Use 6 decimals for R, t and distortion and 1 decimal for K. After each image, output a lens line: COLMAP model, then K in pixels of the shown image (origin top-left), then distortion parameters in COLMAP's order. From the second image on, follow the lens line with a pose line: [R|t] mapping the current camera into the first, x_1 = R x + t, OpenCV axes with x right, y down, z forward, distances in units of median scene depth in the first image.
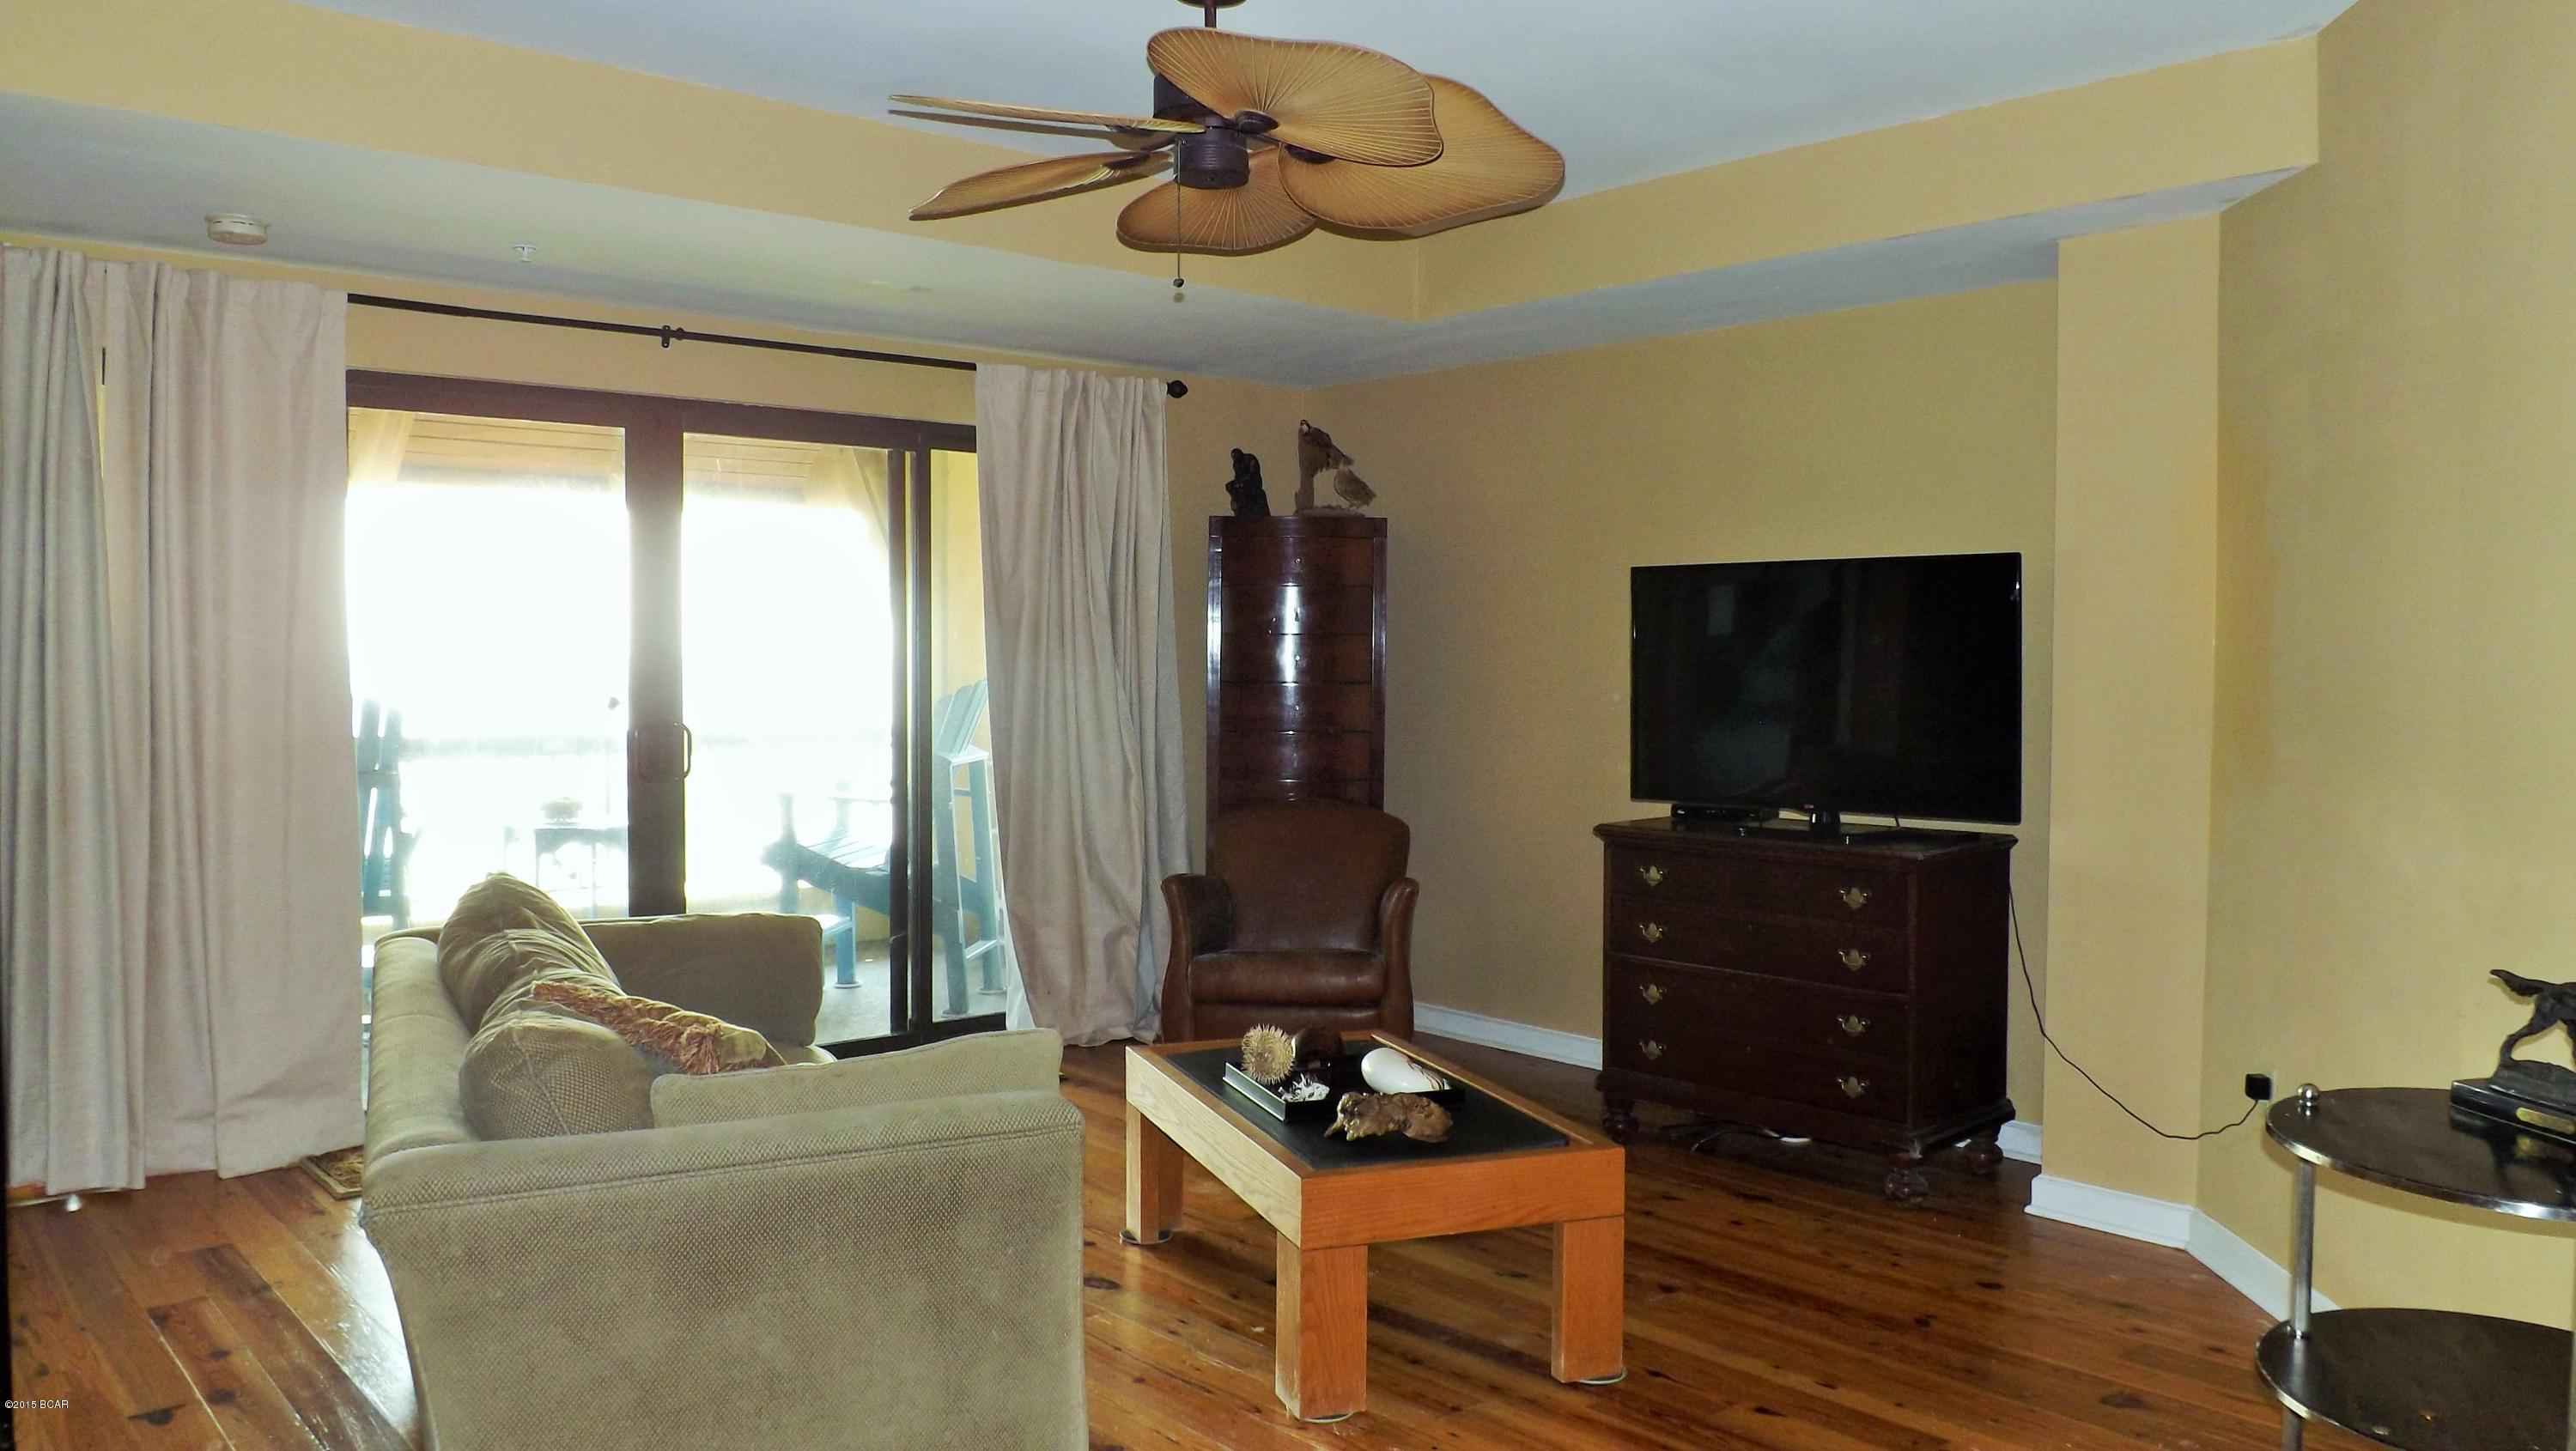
lens RADIAL K [[1883.7, 0, 1288.0], [0, 1883.7, 725.5], [0, 0, 1]] dist [-0.039661, 0.006270]
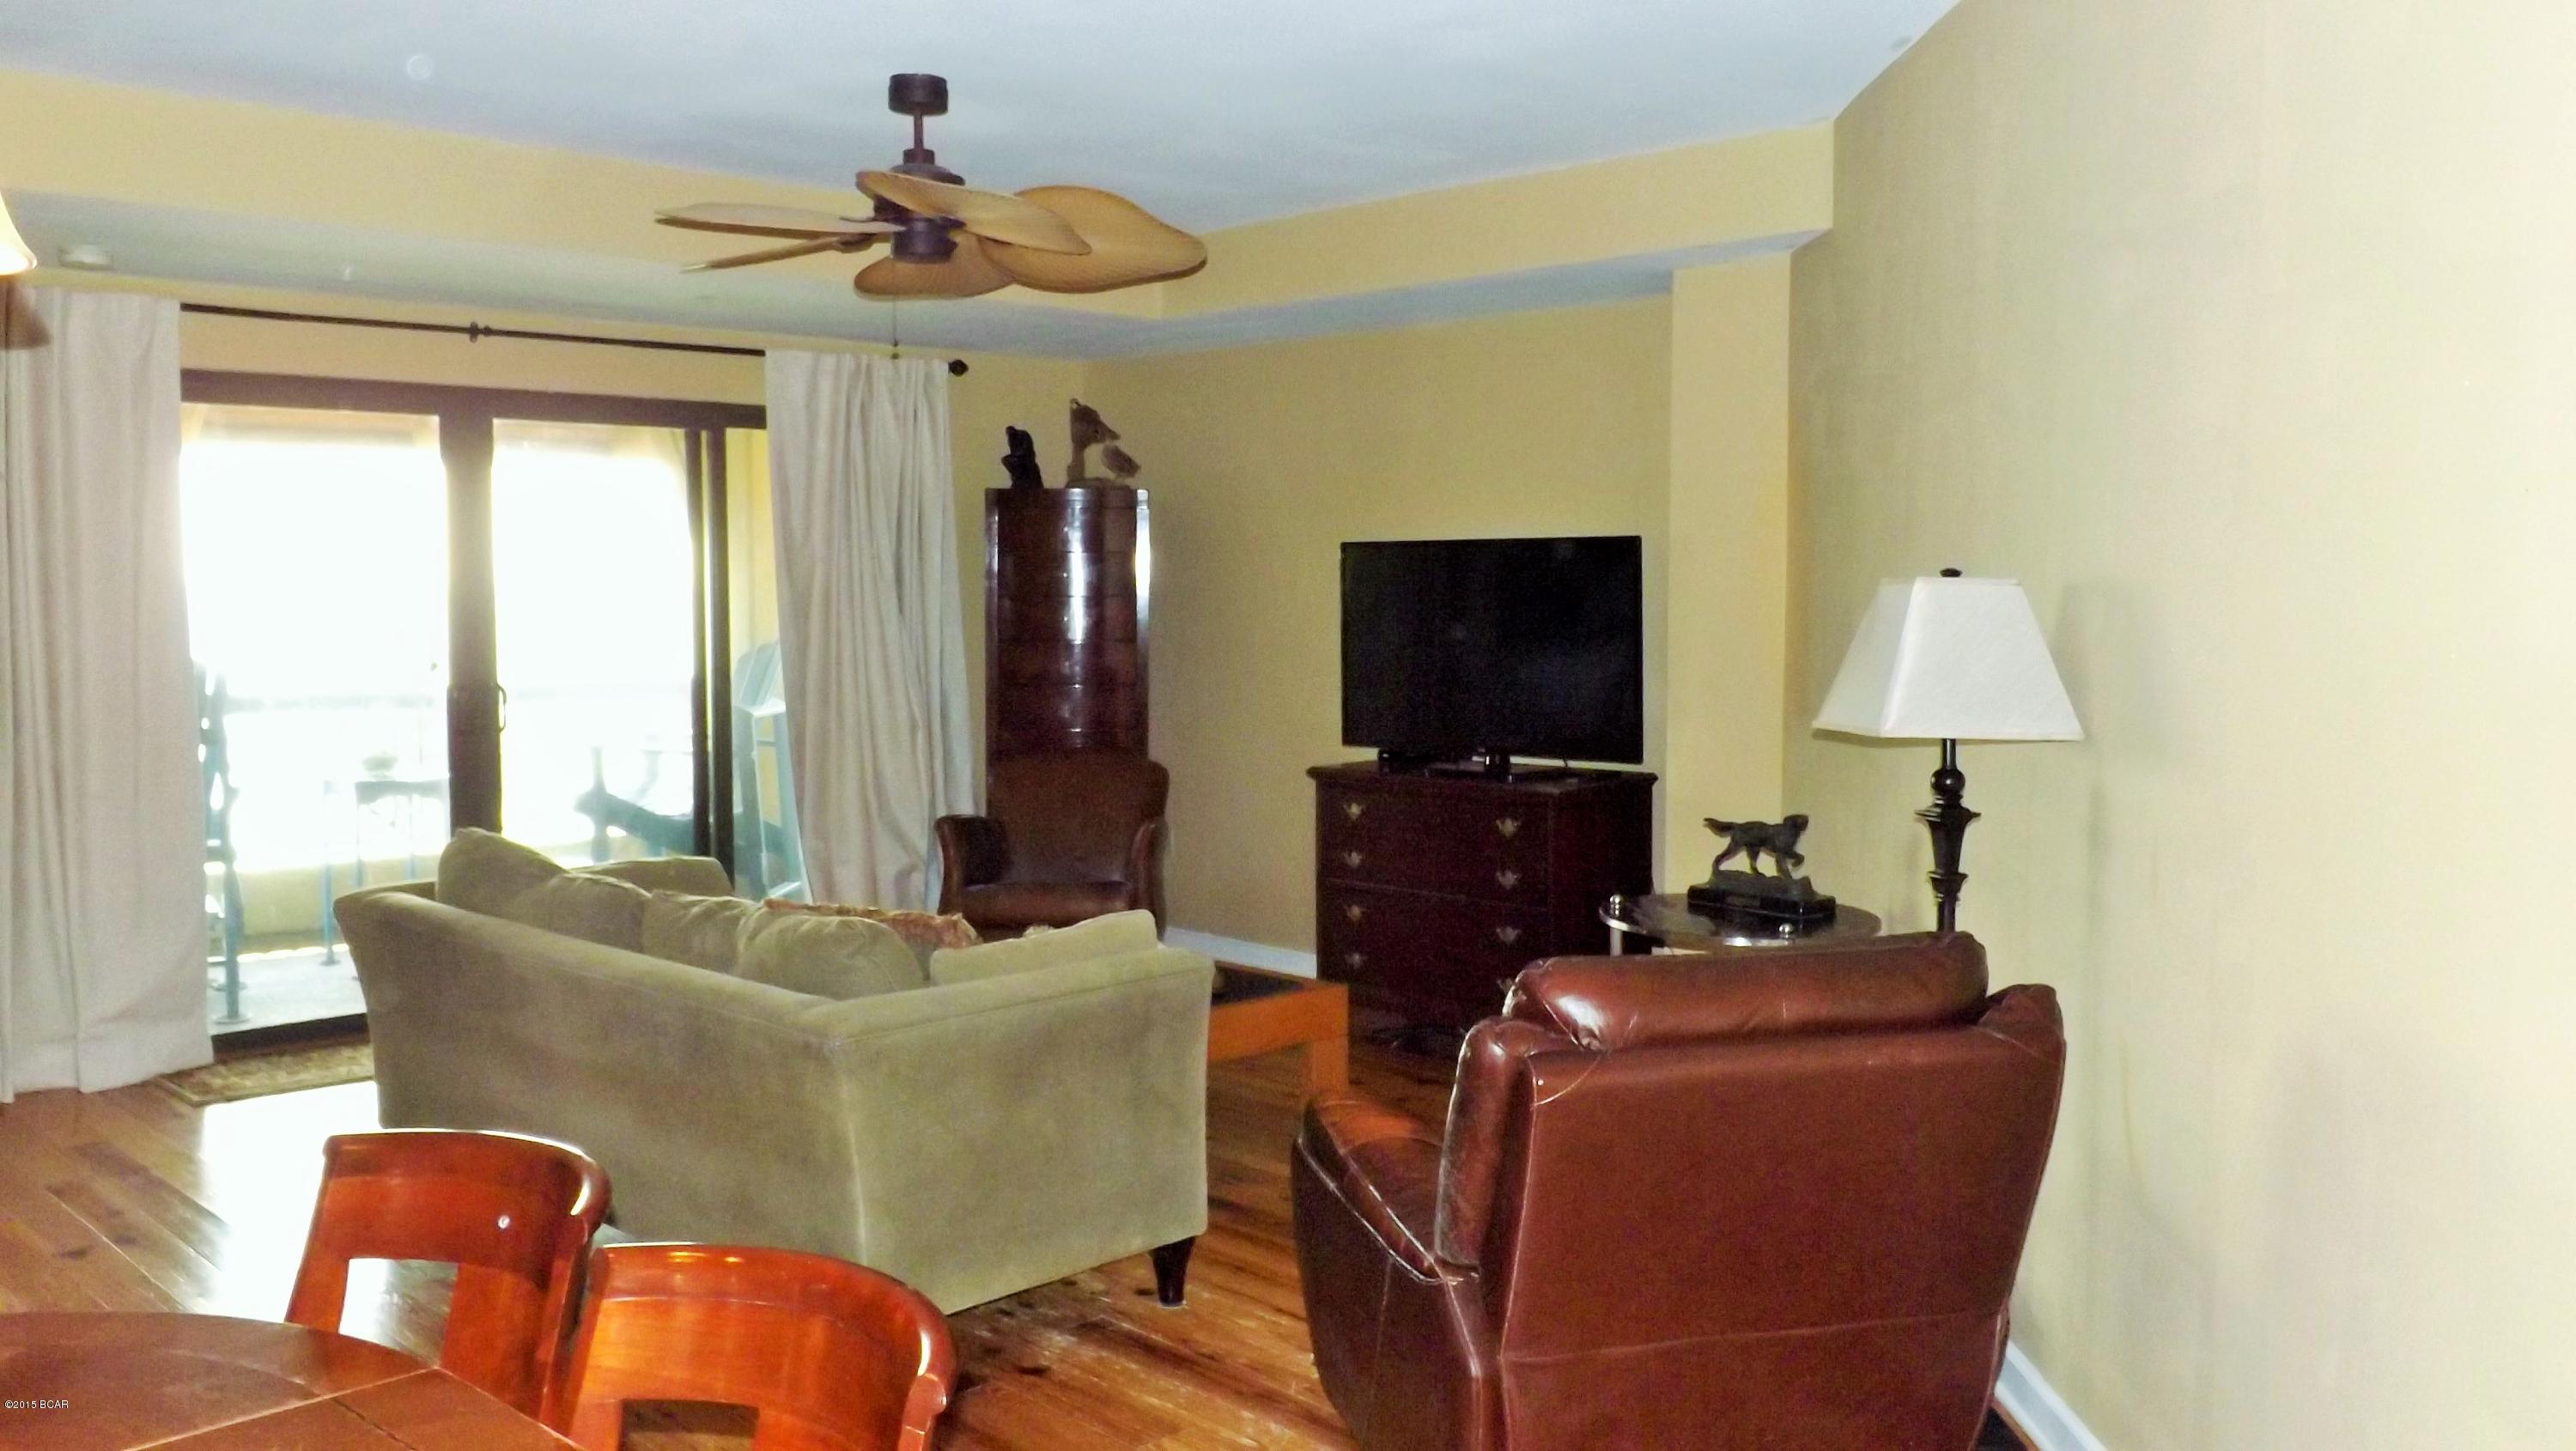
lens RADIAL K [[2073.2, 0, 1285.3], [0, 2073.2, 722.4], [0, 0, 1]] dist [-0.006490, 0.000261]
pose [[0.998475, -0.008351, 0.054573, 0.070347], [0.006745, 0.999541, 0.029542, -0.010770], [-0.054795, -0.029129, 0.998073, -0.230548]]
